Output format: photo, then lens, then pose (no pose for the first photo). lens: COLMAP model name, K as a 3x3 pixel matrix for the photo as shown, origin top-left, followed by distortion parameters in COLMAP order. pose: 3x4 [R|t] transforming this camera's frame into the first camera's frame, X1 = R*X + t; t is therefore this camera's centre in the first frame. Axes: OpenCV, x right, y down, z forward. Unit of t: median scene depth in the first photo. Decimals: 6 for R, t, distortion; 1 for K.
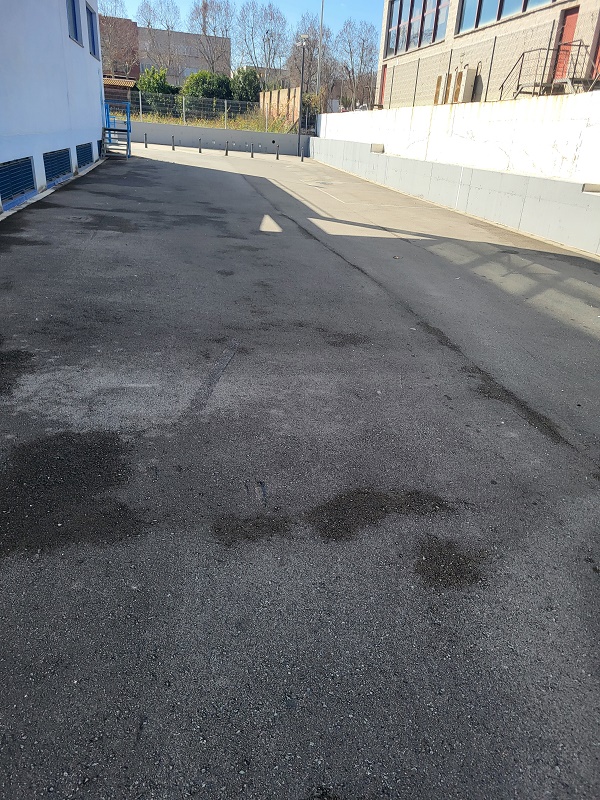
lens RADIAL K [[604.8, 0, 303.3], [0, 604.8, 403.6], [0, 0, 1]] dist [0.037626, 0.008600]
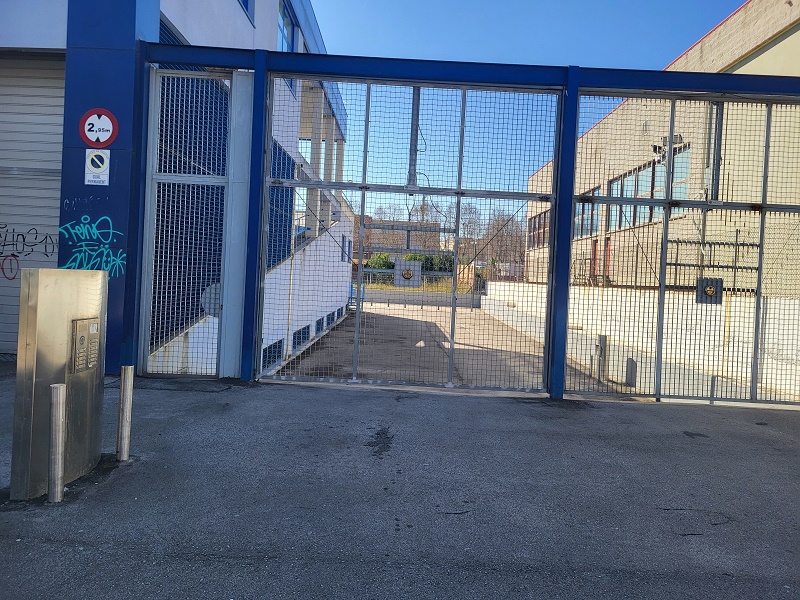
lens RADIAL K [[604.8, 0, 398.7], [0, 604.8, 292.2], [0, 0, 1]] dist [0.037626, 0.008600]
pose [[0.982133, -0.023607, -0.186700, 0.088893], [-0.051587, 0.920324, -0.387740, 0.130269], [0.180978, 0.390444, 0.902663, -0.355280]]
